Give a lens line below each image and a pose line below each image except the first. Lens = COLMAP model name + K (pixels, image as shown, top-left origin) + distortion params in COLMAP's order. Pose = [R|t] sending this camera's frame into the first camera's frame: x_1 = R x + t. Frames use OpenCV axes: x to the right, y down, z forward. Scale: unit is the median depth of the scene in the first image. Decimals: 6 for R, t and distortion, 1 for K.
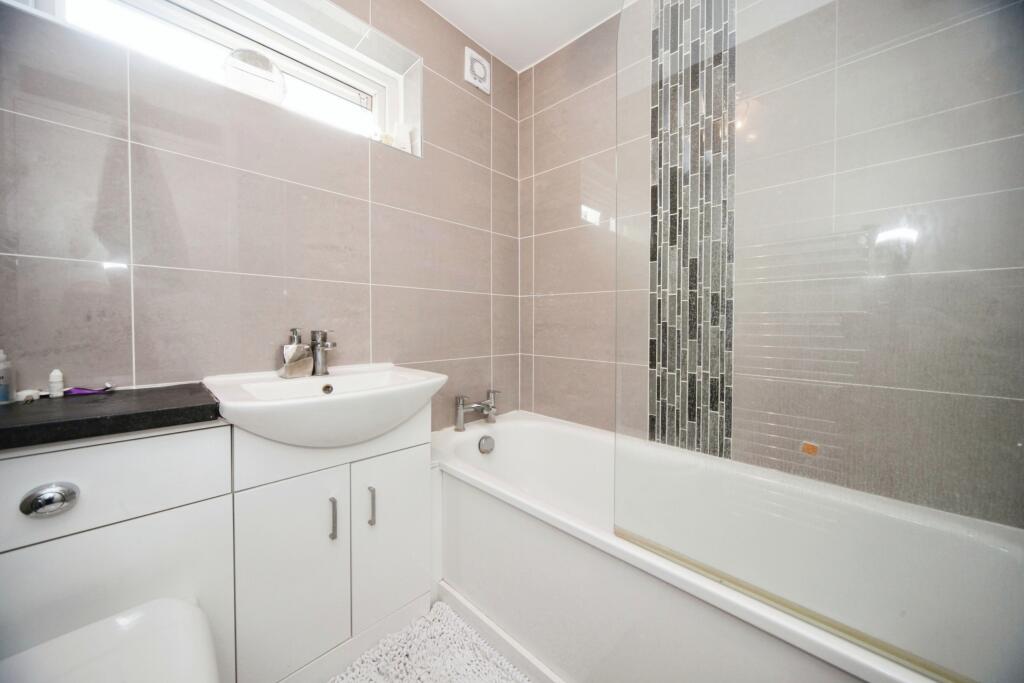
lens RADIAL K [[355.7, 0, 512.9], [0, 355.7, 328.8], [0, 0, 1]] dist [-0.009159, 0.000513]
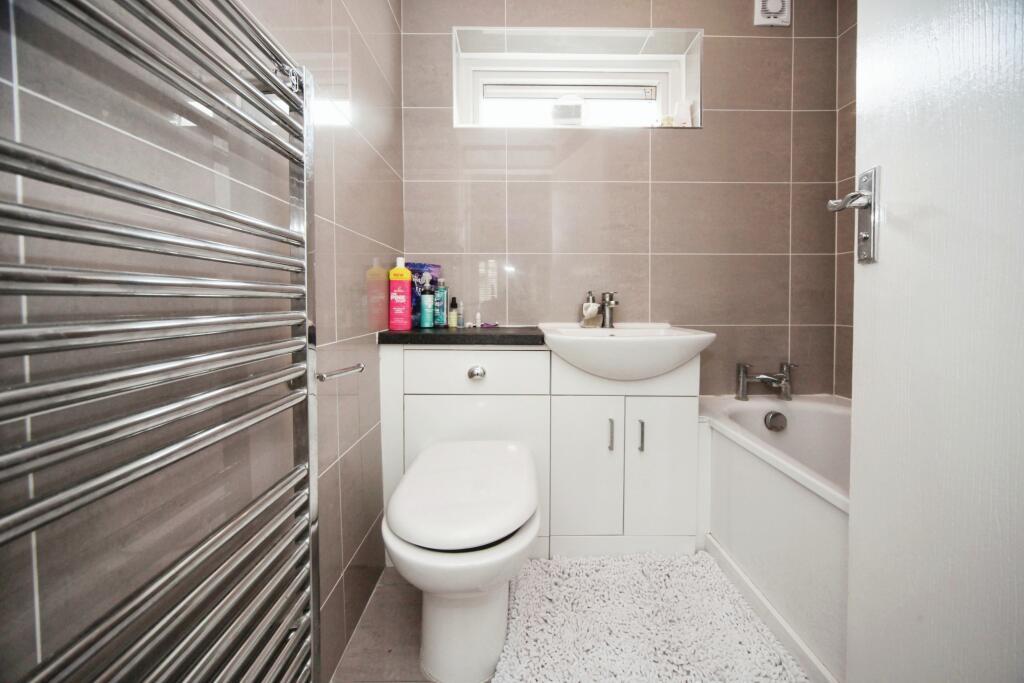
lens RADIAL K [[363.7, 0, 513.8], [0, 363.7, 309.1], [0, 0, 1]] dist [-0.000950, 0.000027]
pose [[0.694509, 0.014135, -0.719345, 0.154427], [-0.013055, 0.999890, 0.007043, 0.055191], [0.719366, 0.004500, 0.694617, -0.145681]]
